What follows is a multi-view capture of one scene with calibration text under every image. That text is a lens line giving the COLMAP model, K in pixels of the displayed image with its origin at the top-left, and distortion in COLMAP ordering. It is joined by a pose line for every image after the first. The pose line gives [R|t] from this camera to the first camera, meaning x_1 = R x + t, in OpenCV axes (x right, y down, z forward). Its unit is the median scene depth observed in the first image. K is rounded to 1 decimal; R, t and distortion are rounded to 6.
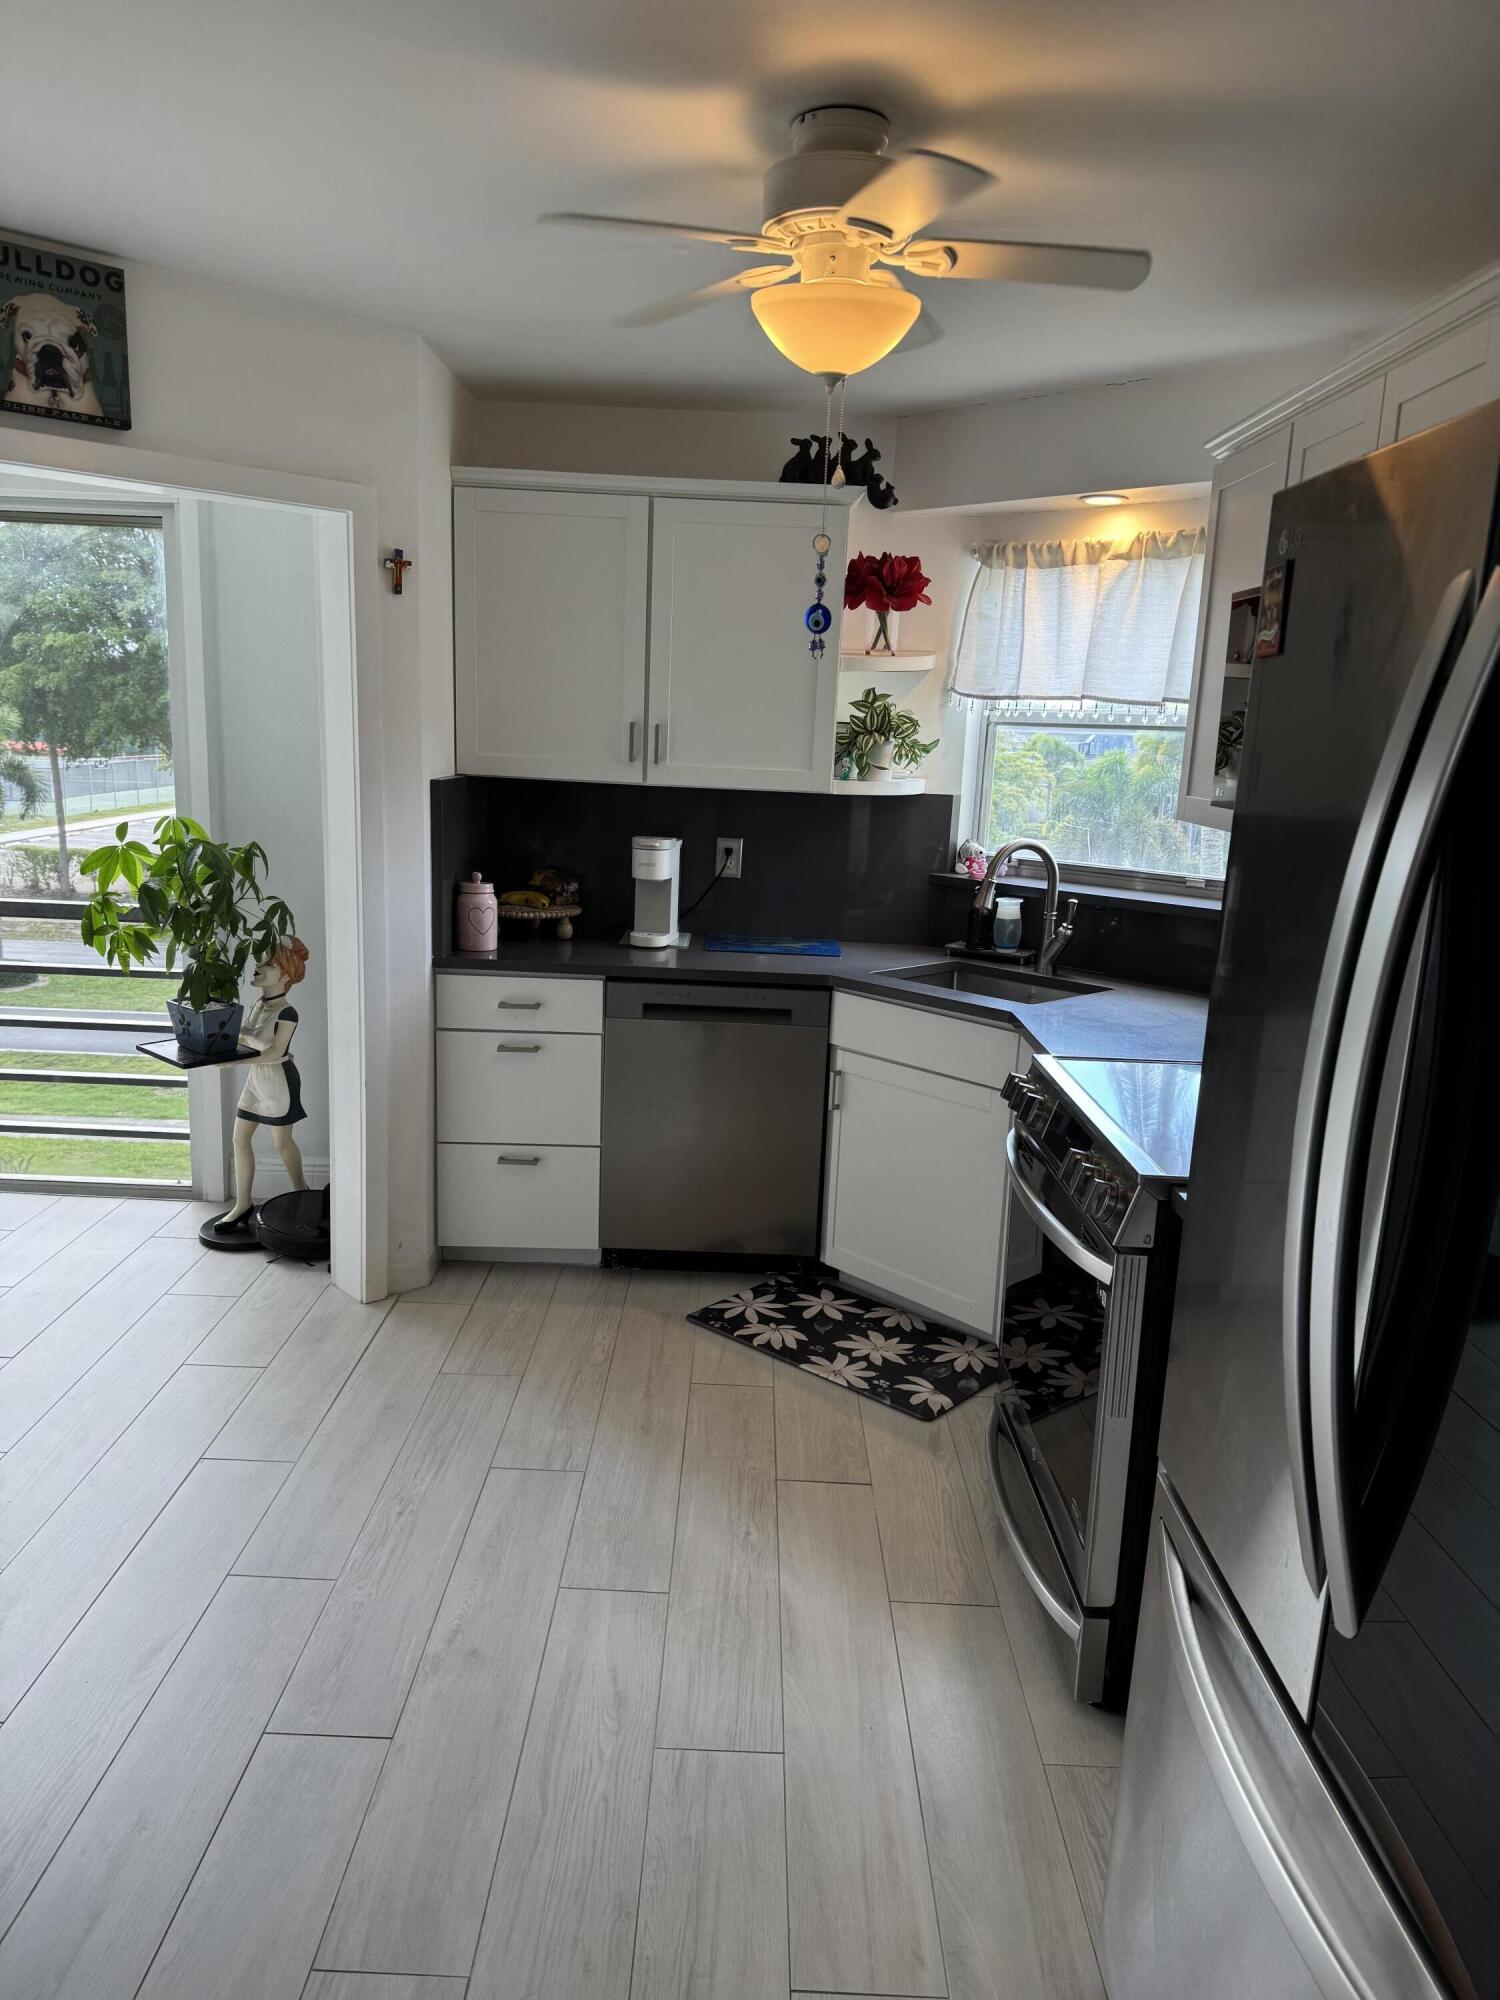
lens RADIAL K [[1434.6, 0, 725.8], [0, 1434.6, 1005.7], [0, 0, 1]] dist [0.064506, -0.000873]
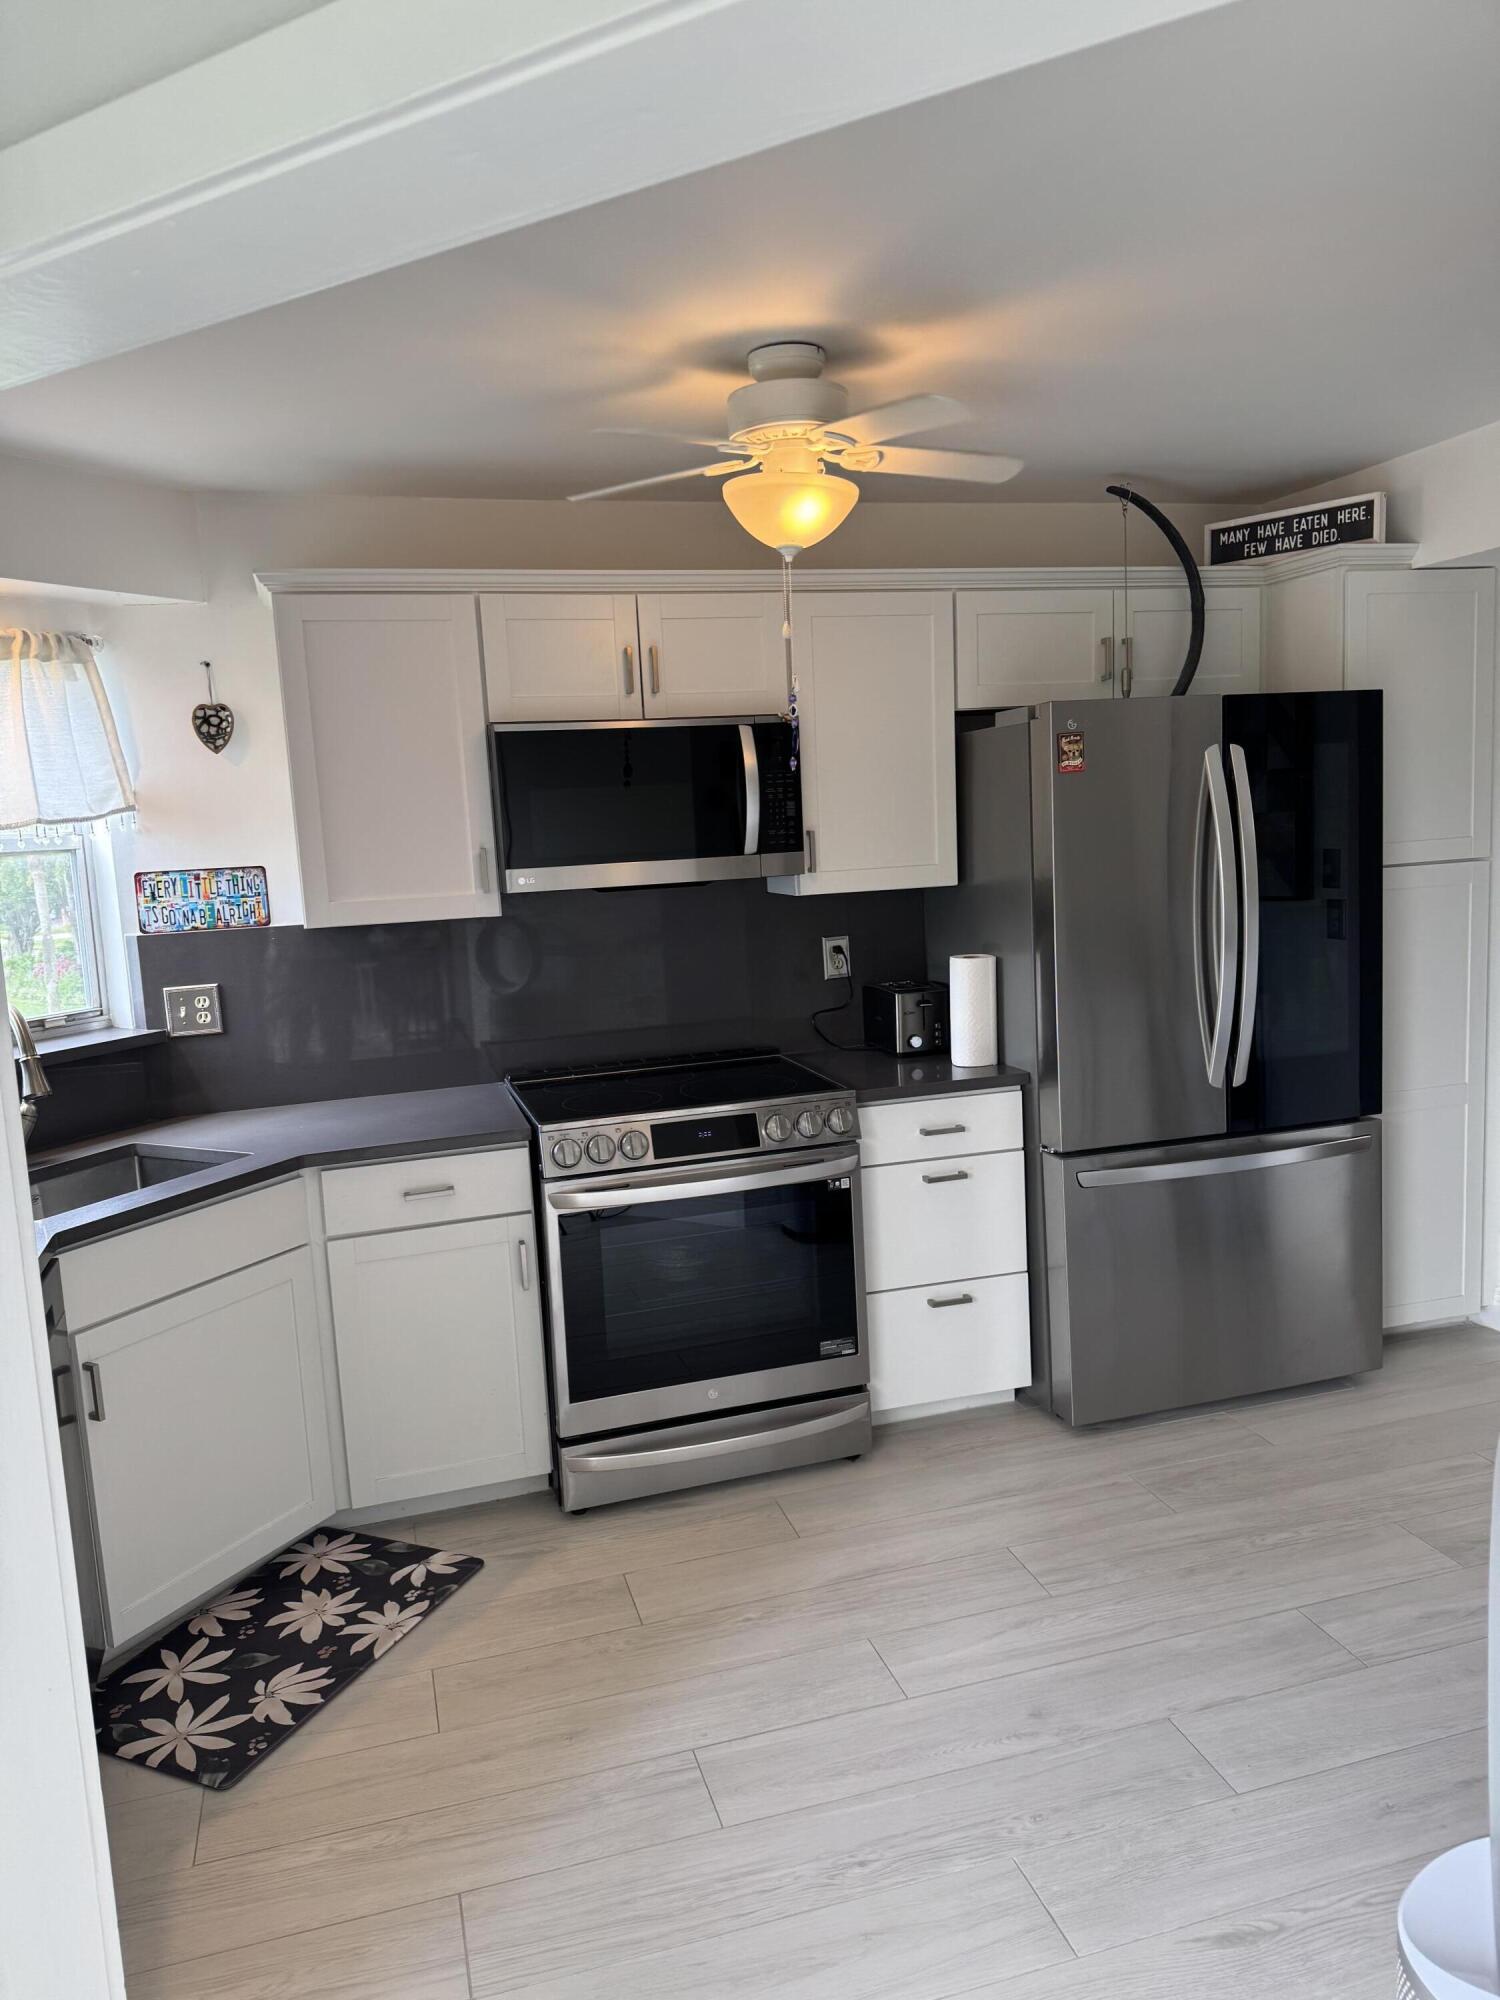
lens RADIAL K [[1434.6, 0, 725.8], [0, 1434.6, 1005.7], [0, 0, 1]] dist [0.064506, -0.000873]
pose [[-0.293205, -0.159003, 0.942735, -0.716351], [0.226264, 0.946519, 0.230013, -0.235423], [-0.928889, 0.280748, -0.241548, 0.923883]]
